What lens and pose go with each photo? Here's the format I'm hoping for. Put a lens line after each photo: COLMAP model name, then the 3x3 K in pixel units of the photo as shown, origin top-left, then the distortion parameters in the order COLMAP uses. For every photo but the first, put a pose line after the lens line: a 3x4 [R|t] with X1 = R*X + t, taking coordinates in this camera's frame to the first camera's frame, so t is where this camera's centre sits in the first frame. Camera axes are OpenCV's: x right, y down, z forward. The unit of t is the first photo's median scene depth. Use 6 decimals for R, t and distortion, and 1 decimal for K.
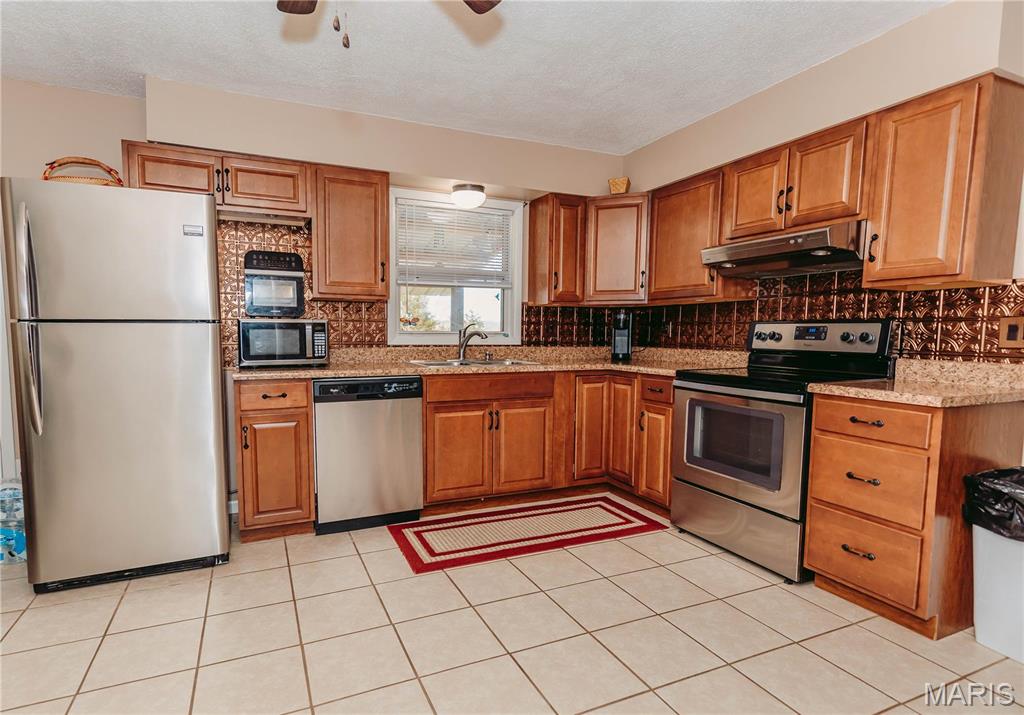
lens RADIAL K [[508.1, 0, 471.5], [0, 508.1, 374.6], [0, 0, 1]] dist [0.002152, -0.000183]
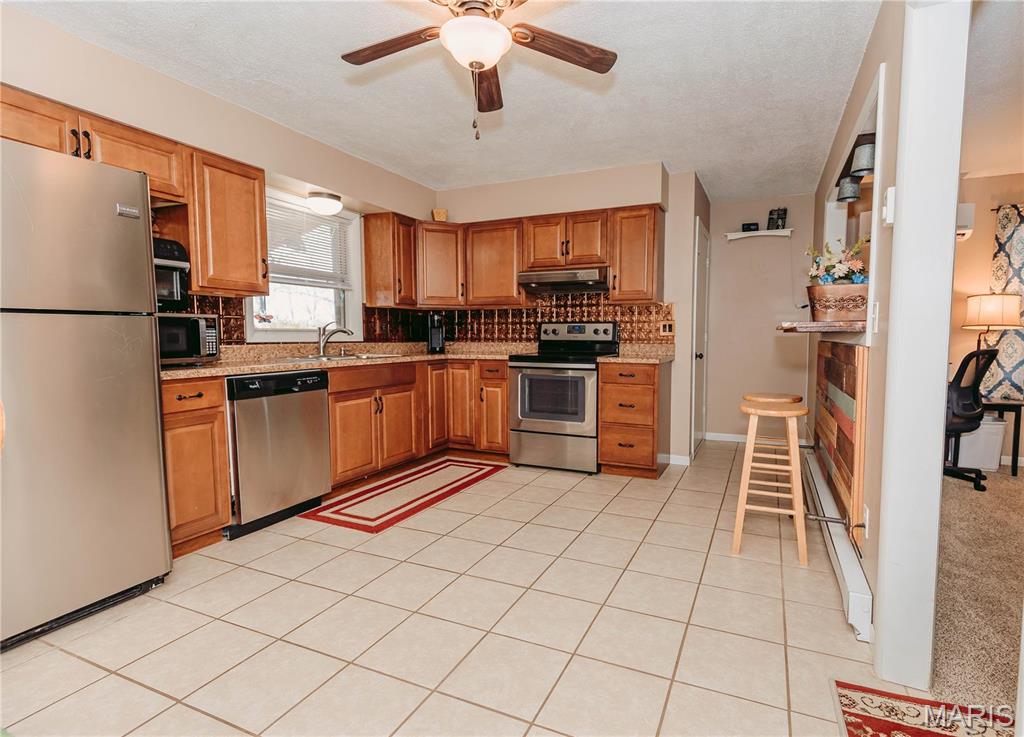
lens RADIAL K [[496.6, 0, 549.4], [0, 496.6, 372.1], [0, 0, 1]] dist [-0.000199, -0.000230]
pose [[0.719461, -0.057887, 0.692116, -0.476098], [0.063720, 0.997819, 0.017218, 0.021268], [-0.691603, 0.031714, 0.721581, -0.091445]]
